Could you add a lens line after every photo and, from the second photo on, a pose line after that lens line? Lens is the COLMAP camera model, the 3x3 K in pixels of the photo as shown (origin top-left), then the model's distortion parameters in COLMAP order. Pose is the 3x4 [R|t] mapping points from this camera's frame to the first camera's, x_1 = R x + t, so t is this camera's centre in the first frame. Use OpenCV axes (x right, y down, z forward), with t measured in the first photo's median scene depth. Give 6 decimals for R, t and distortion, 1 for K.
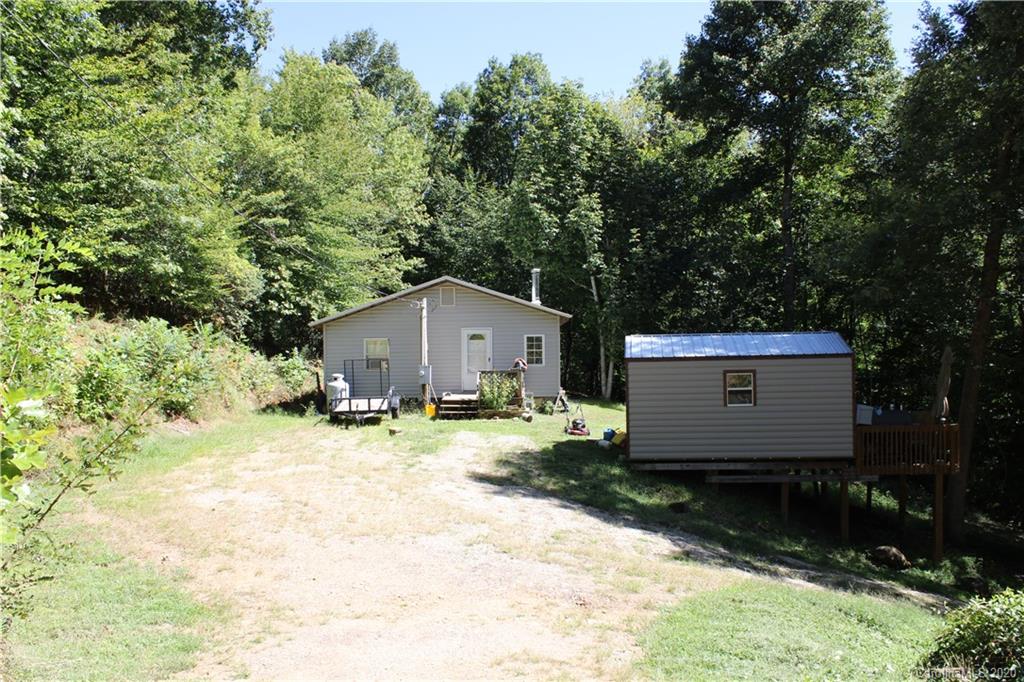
lens RADIAL K [[859.5, 0, 512.0], [0, 859.5, 341.0], [0, 0, 1]] dist [-0.163361, 0.159666]
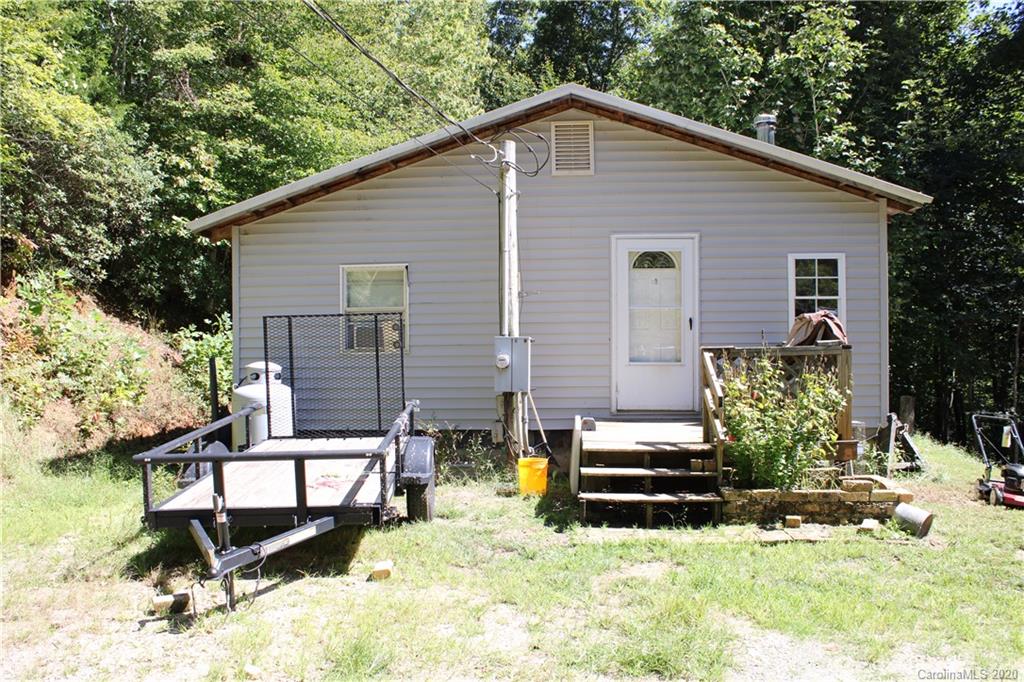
lens RADIAL K [[859.5, 0, 512.0], [0, 859.5, 341.0], [0, 0, 1]] dist [-0.163361, 0.159666]
pose [[0.998705, 0.001707, -0.050851, -0.082599], [-0.001857, 0.999994, -0.002896, 0.030320], [0.050846, 0.002987, 0.998702, 0.648836]]
